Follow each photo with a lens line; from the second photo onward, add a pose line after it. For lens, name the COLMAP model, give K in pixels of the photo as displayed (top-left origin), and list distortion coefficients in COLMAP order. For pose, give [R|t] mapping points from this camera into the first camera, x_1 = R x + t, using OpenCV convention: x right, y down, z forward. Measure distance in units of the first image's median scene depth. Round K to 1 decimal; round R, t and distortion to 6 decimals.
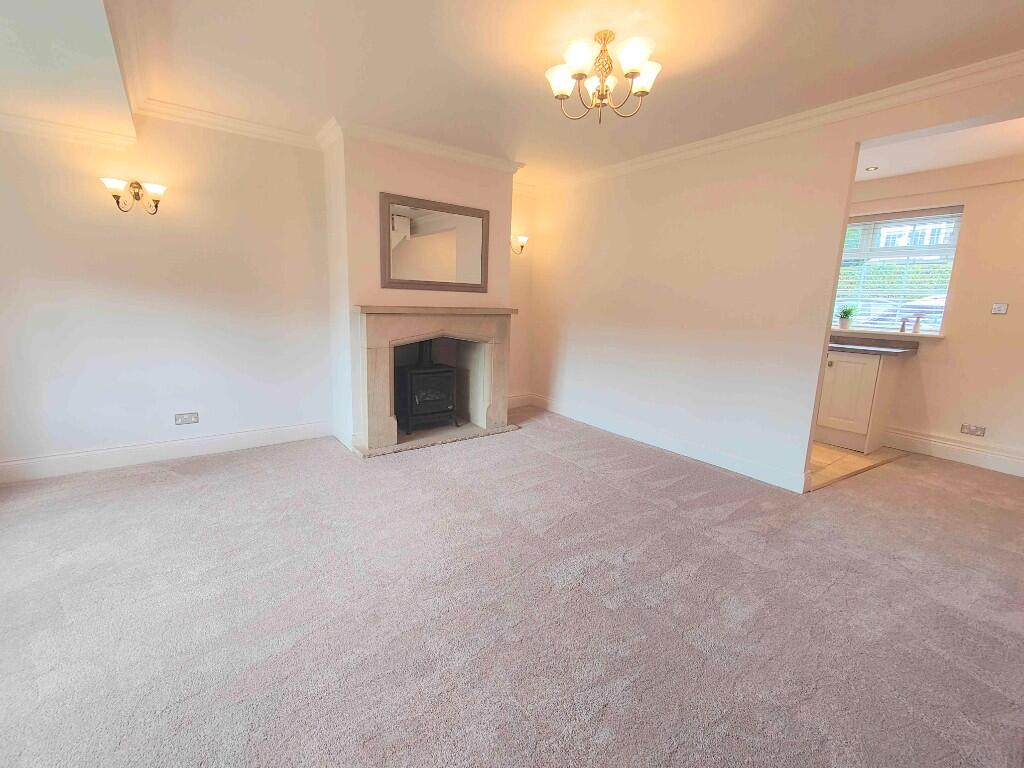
lens RADIAL K [[449.0, 0, 511.0], [0, 449.0, 378.3], [0, 0, 1]] dist [-0.001361, -0.000001]
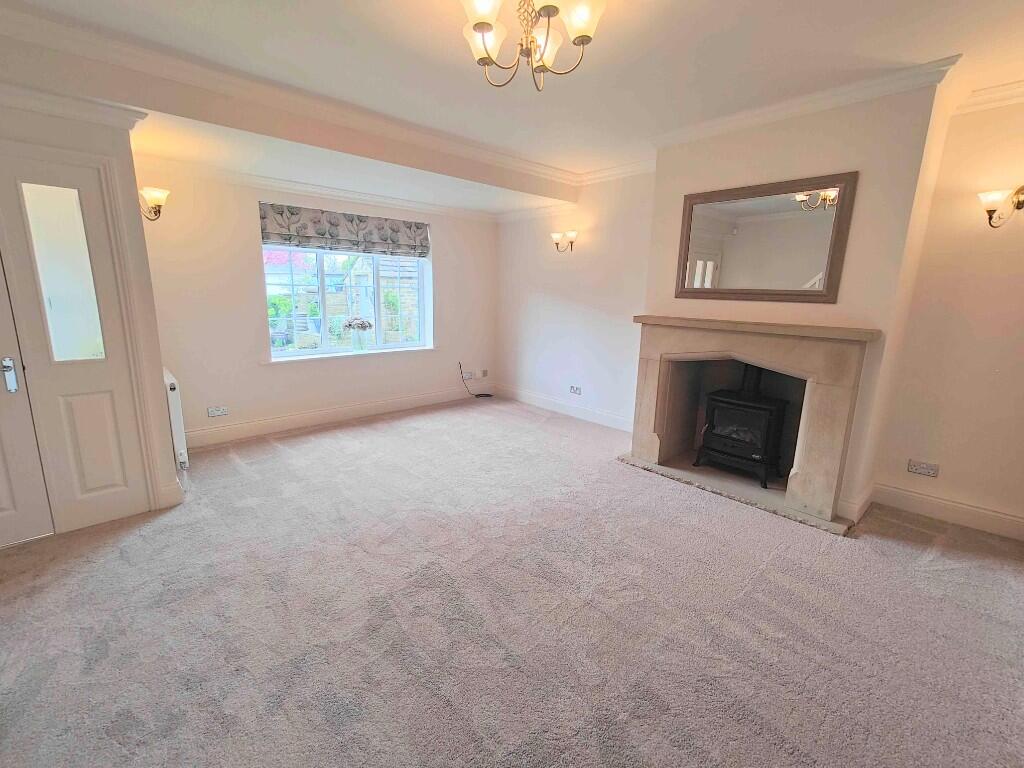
lens RADIAL K [[446.7, 0, 512.0], [0, 446.7, 384.0], [0, 0, 1]] dist [-0.002197, -0.000147]
pose [[0.106898, 0.171161, -0.979427, 0.571437], [-0.197913, 0.969022, 0.147741, -0.089074], [0.974373, 0.178048, 0.137462, 0.522726]]
